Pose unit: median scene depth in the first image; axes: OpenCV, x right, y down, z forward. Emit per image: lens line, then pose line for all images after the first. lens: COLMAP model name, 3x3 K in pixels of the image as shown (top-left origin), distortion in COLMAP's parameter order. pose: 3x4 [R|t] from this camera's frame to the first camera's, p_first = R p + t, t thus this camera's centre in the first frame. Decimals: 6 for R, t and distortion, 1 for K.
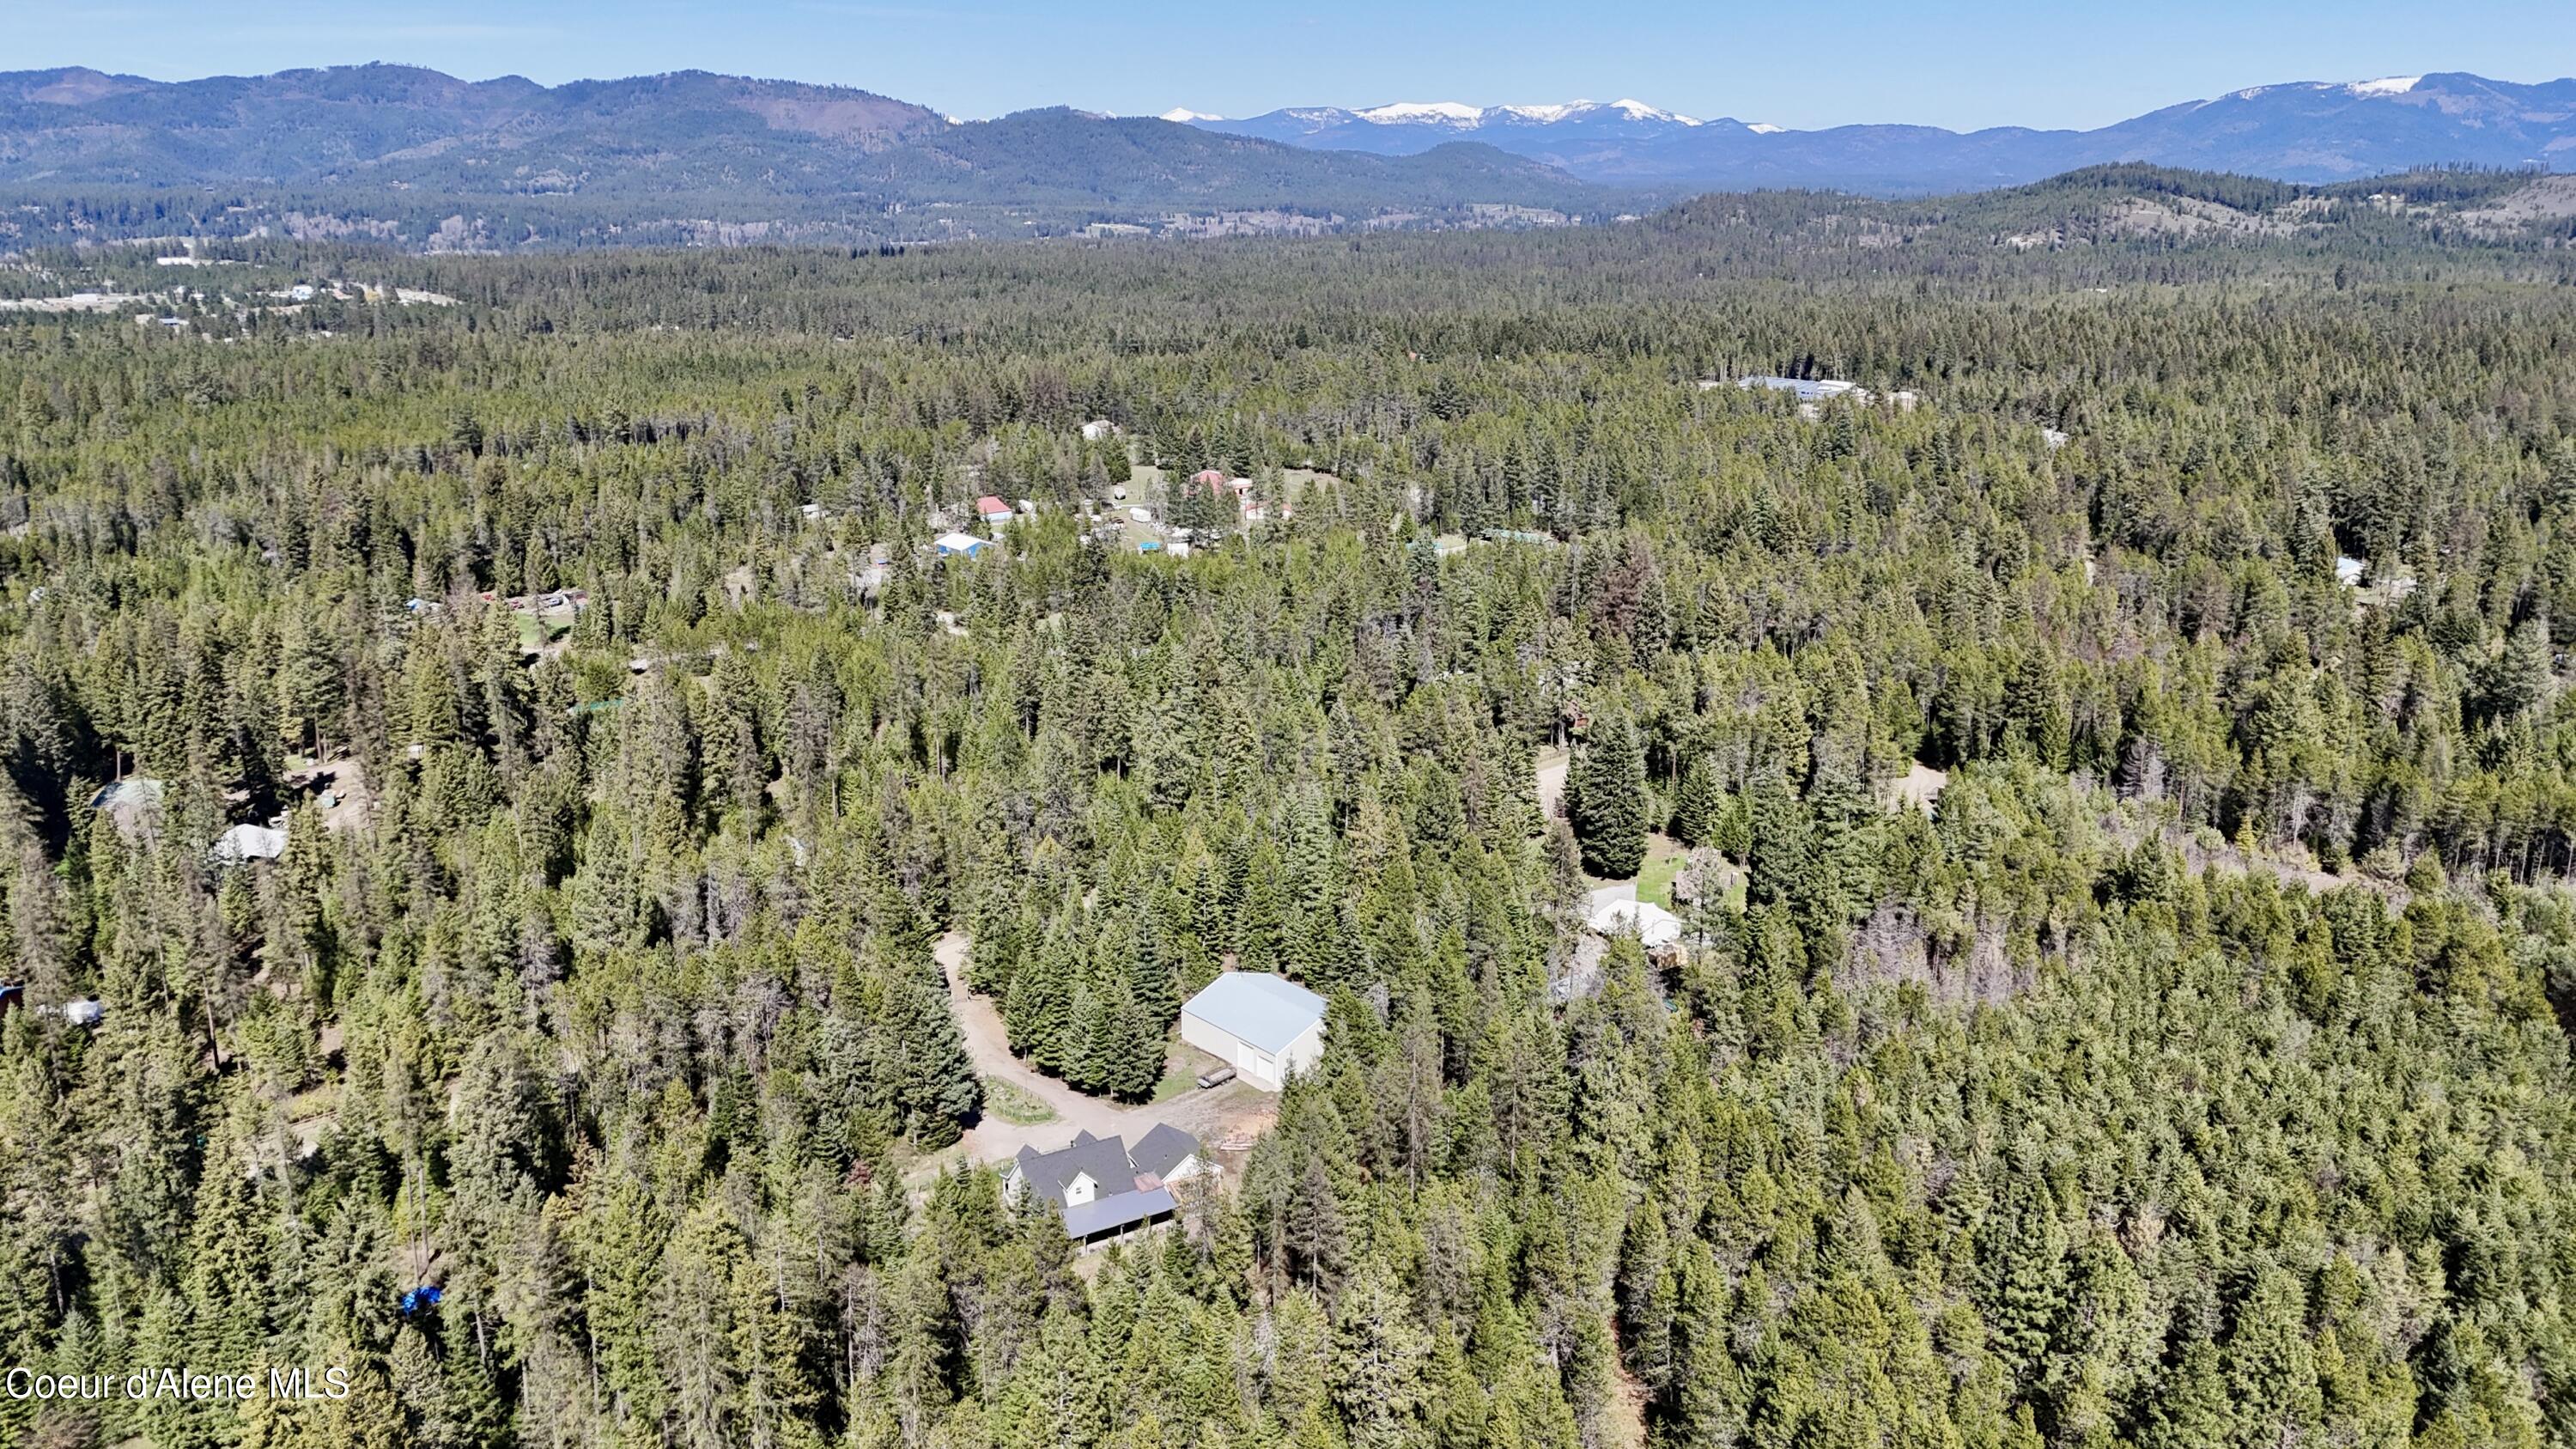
lens RADIAL K [[1854.3, 0, 1301.9], [0, 1854.3, 724.5], [0, 0, 1]] dist [0.136244, -0.294455]
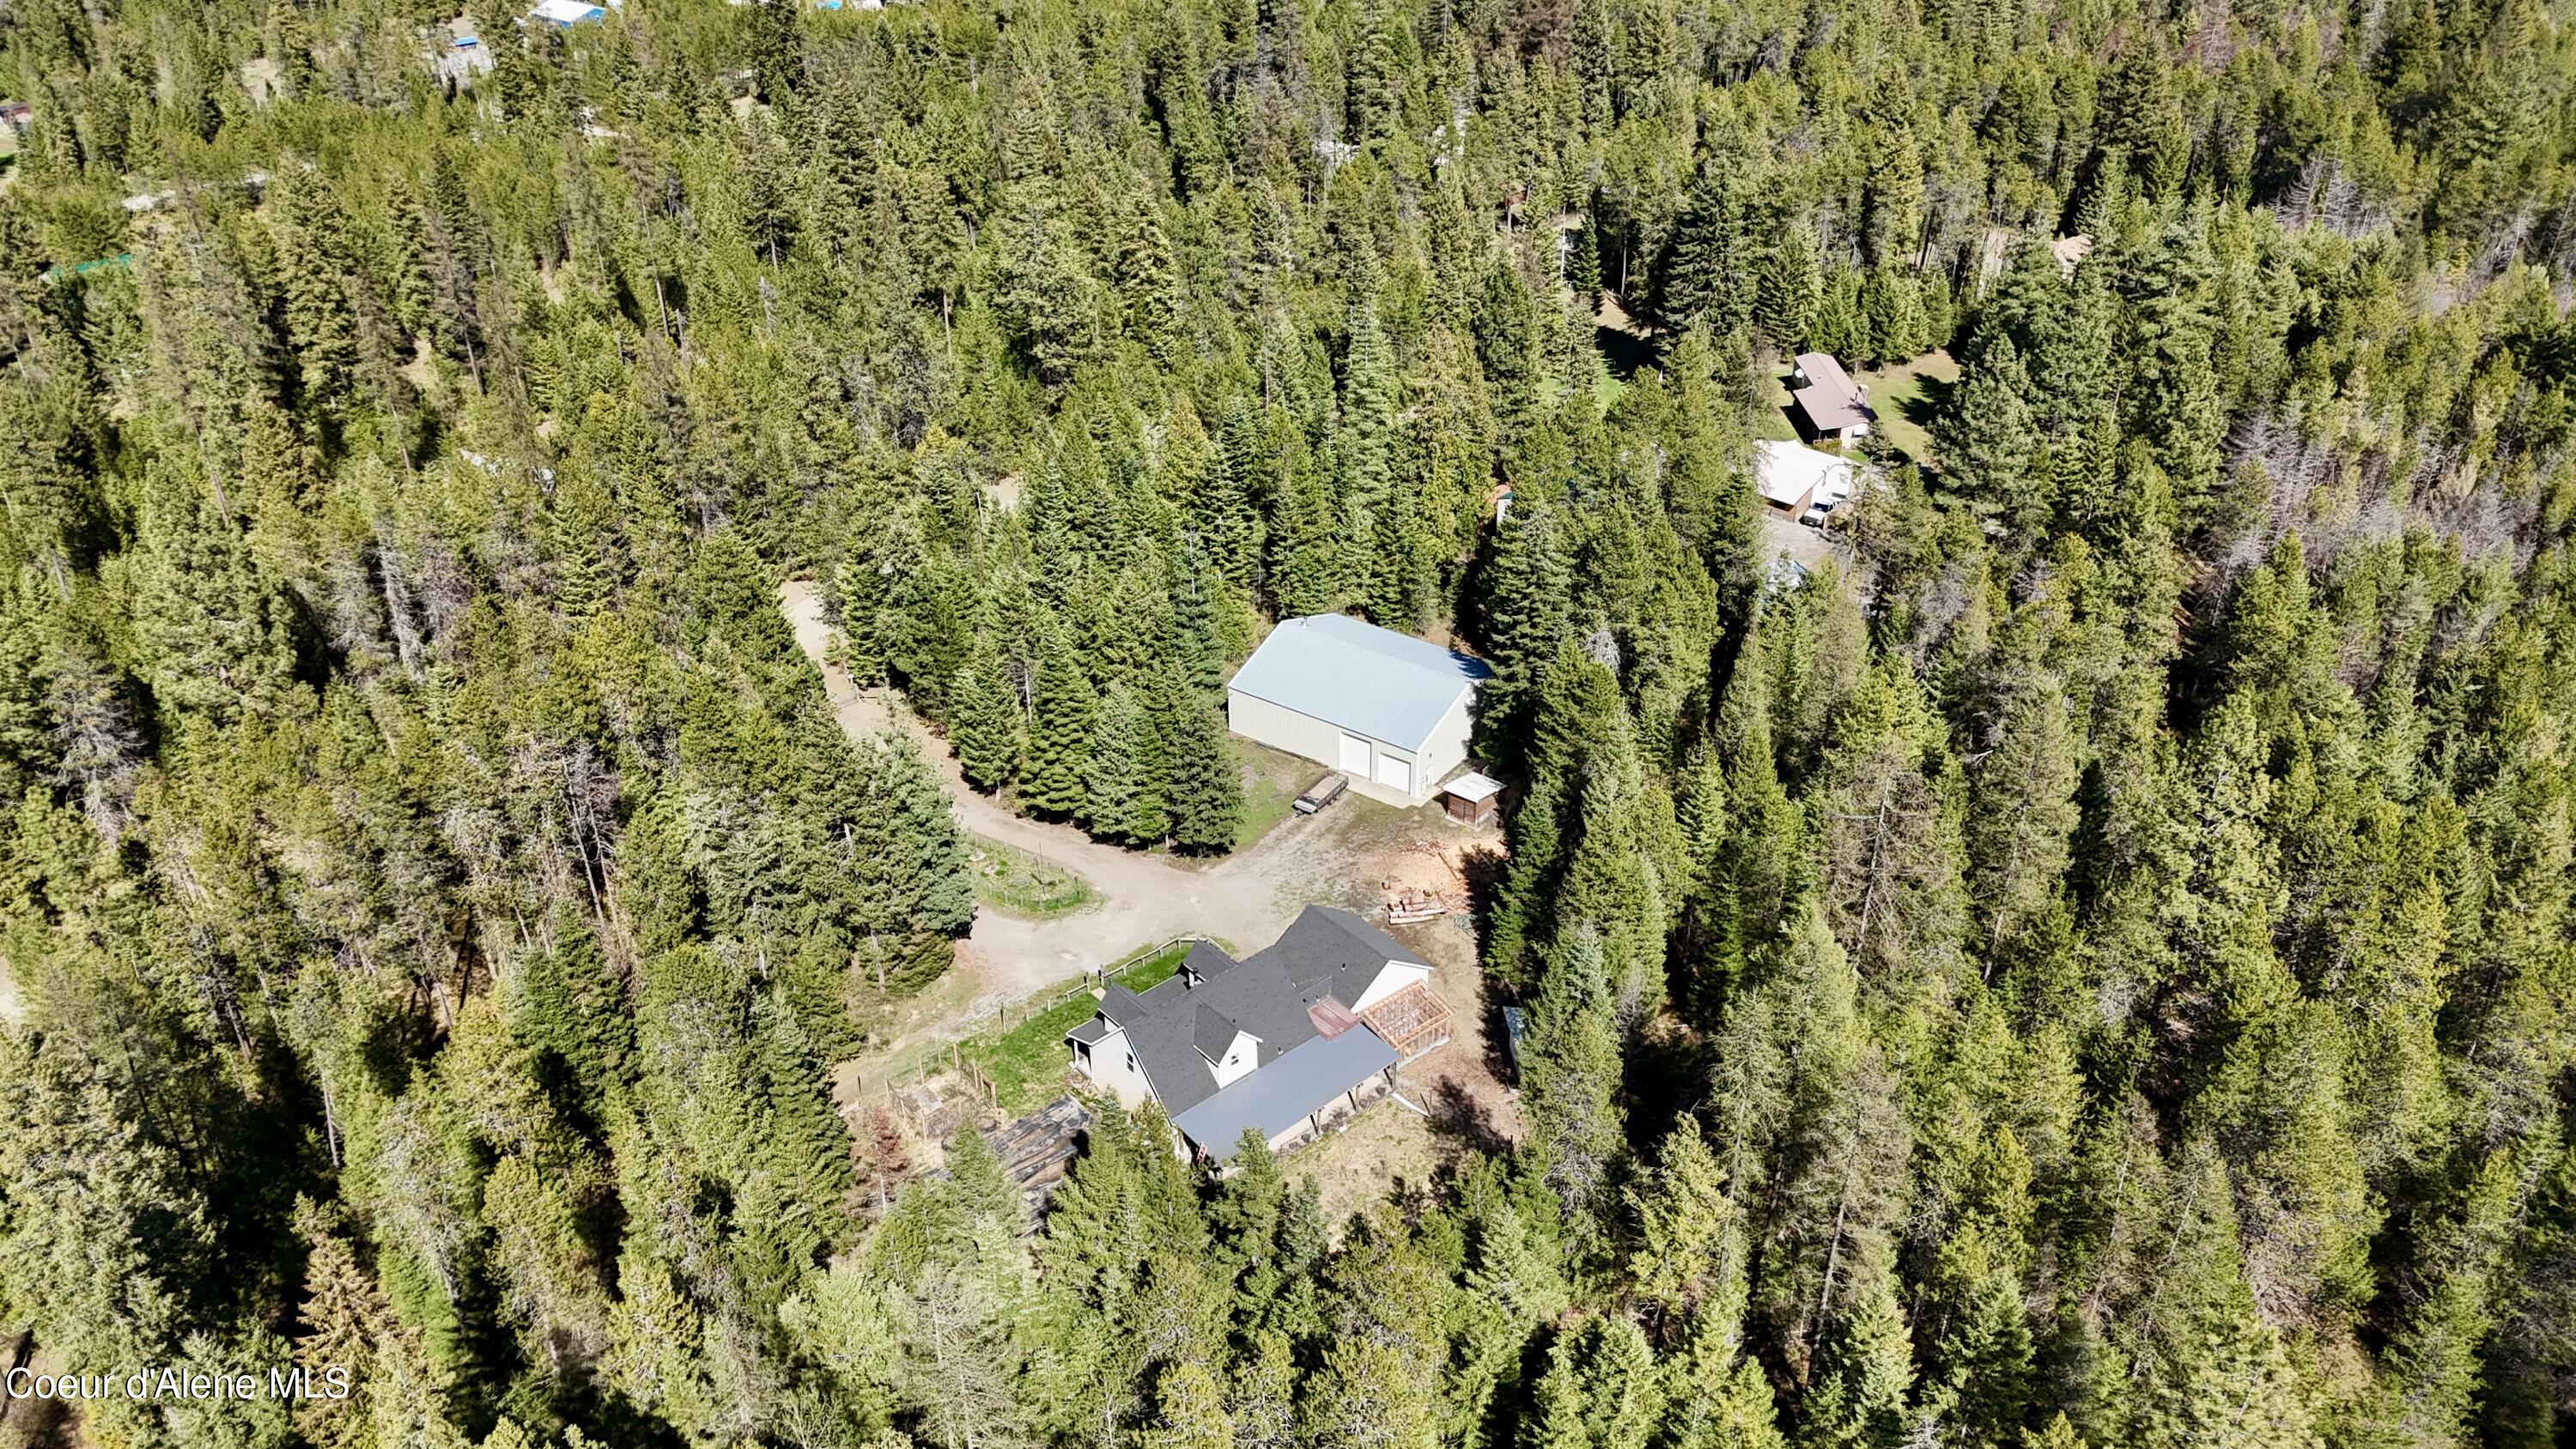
lens RADIAL K [[1875.1, 0, 1290.2], [0, 1875.1, 713.6], [0, 0, 1]] dist [0.073048, -0.051095]
pose [[0.978421, -0.115153, 0.171555, -0.136420], [0.069809, 0.965707, 0.250072, 0.003618], [-0.194469, -0.232700, 0.952907, 0.343425]]
